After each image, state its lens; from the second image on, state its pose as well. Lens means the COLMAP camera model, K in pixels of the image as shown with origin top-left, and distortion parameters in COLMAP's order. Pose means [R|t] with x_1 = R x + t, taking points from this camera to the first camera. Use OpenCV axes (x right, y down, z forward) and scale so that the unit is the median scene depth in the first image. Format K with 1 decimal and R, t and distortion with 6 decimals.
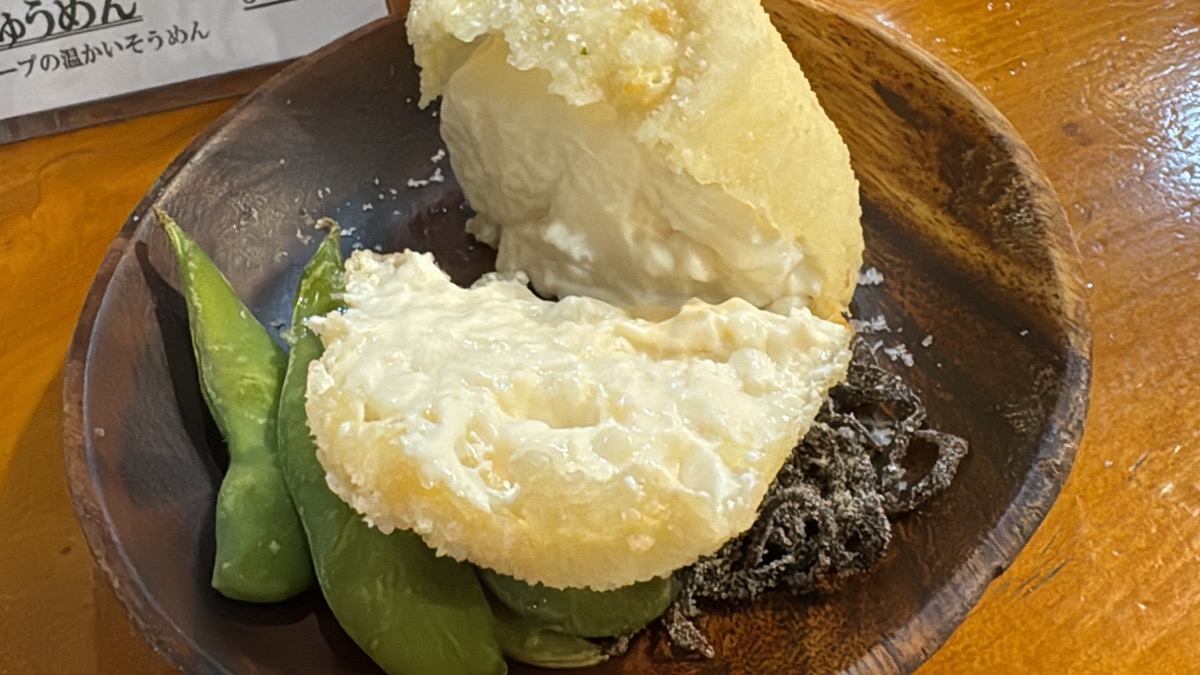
lens RADIAL K [[1037.4, 0, 600.0], [0, 1037.4, 337.5], [0, 0, 1]] dist [-0.001778, -0.009803]
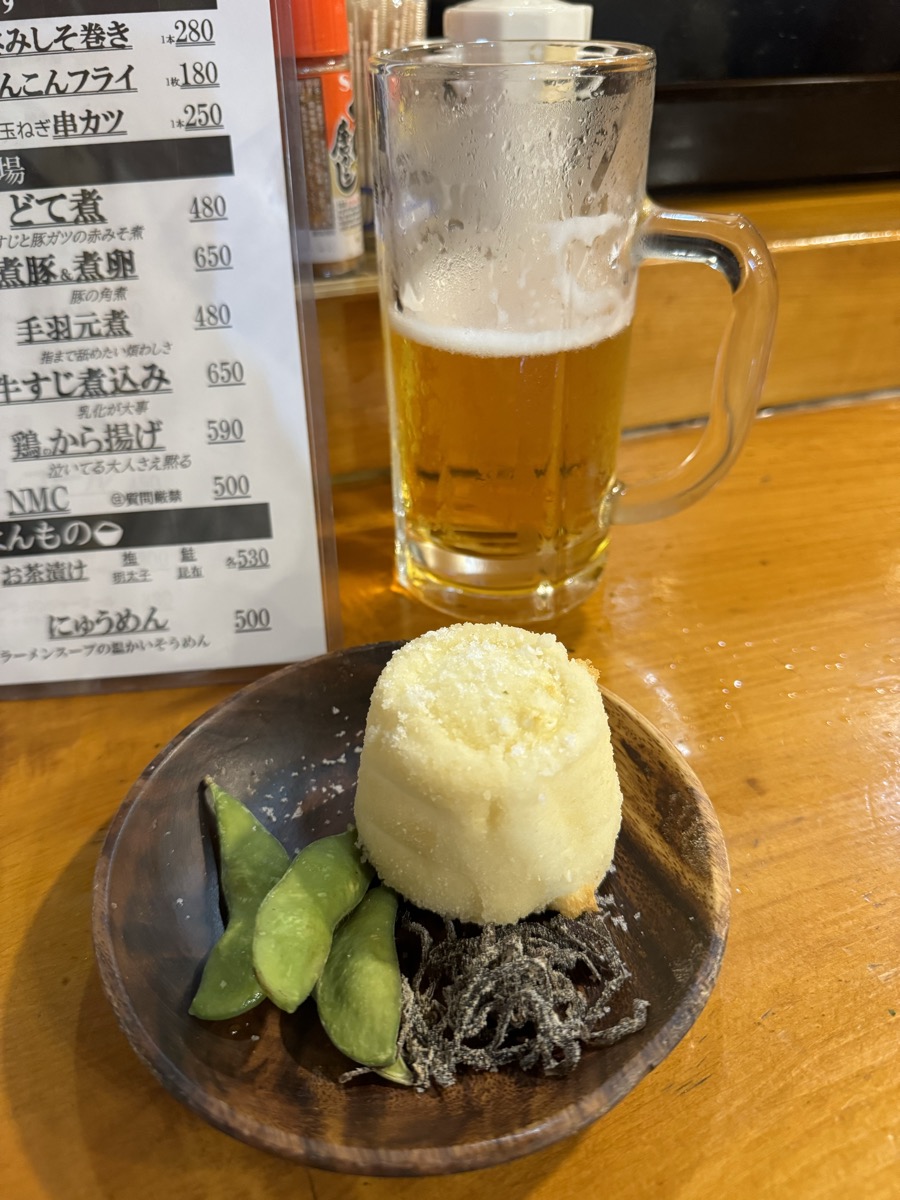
lens RADIAL K [[884.1, 0, 450.0], [0, 884.1, 600.0], [0, 0, 1]] dist [-0.005773, -0.079703]
pose [[0.991824, 0.125481, -0.023251, 0.004943], [-0.126833, 0.949071, -0.288404, -0.028402], [-0.014122, 0.288995, 0.957226, -0.399541]]
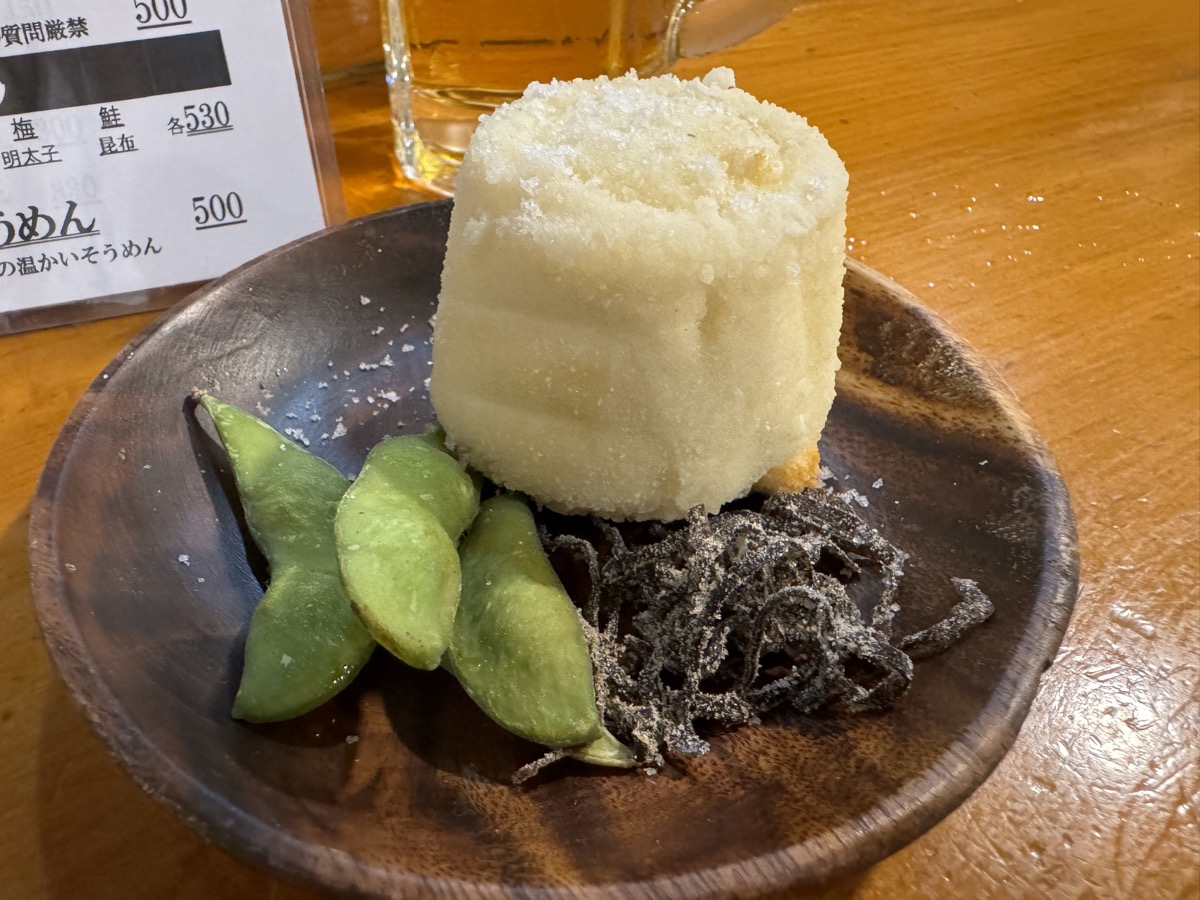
lens RADIAL K [[855.3, 0, 504.0], [0, 855.3, 446.4], [0, 0, 1]] dist [-0.005236, -0.002555]
pose [[0.993851, 0.005390, 0.110592, -0.161680], [0.015826, 0.981644, -0.190063, 0.123004], [-0.109587, 0.190644, 0.975523, 0.166318]]
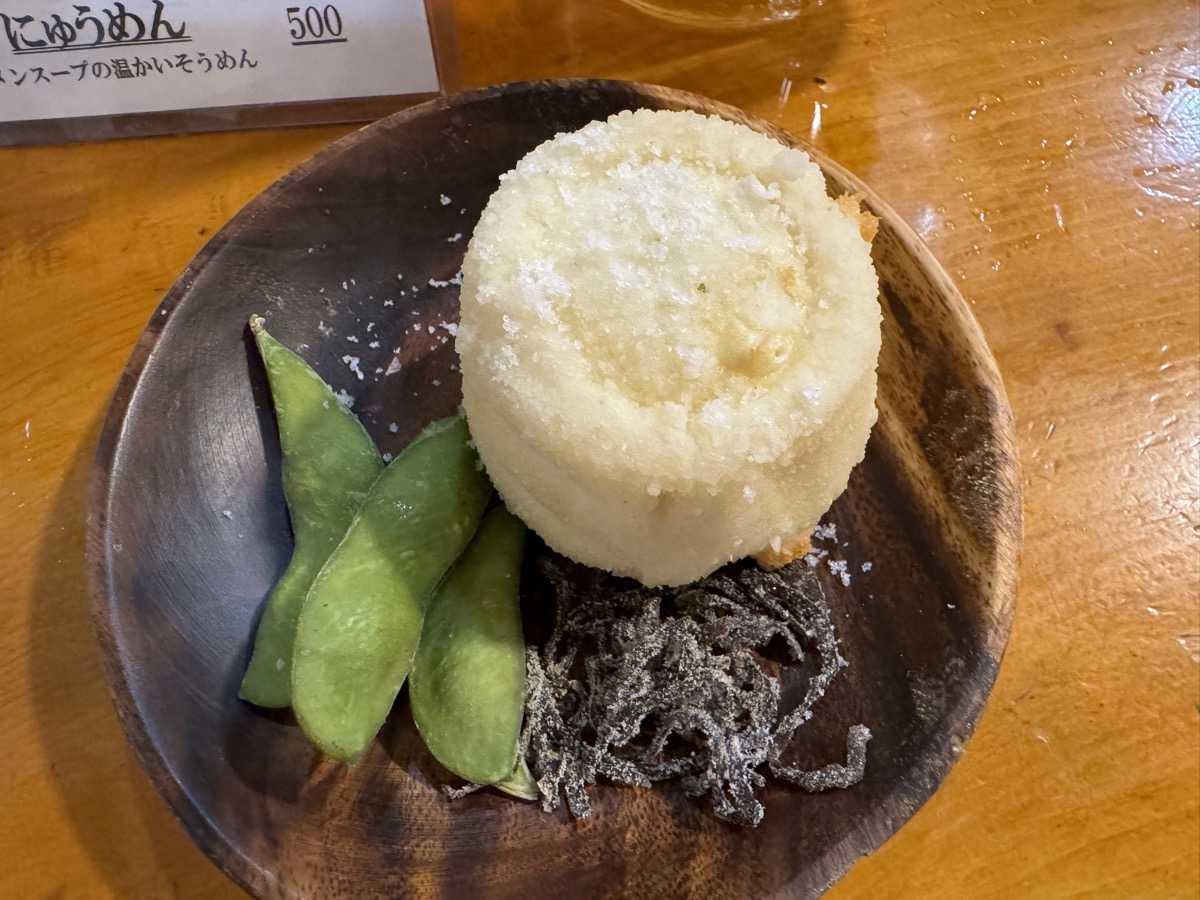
lens RADIAL K [[851.2, 0, 600.0], [0, 851.2, 450.0], [0, 0, 1]] dist [-0.005617, -0.002169]
pose [[0.987184, 0.159416, 0.007354, 0.008766], [-0.154380, 0.942296, 0.297060, -0.326698], [0.040426, -0.294388, 0.954831, 0.155872]]
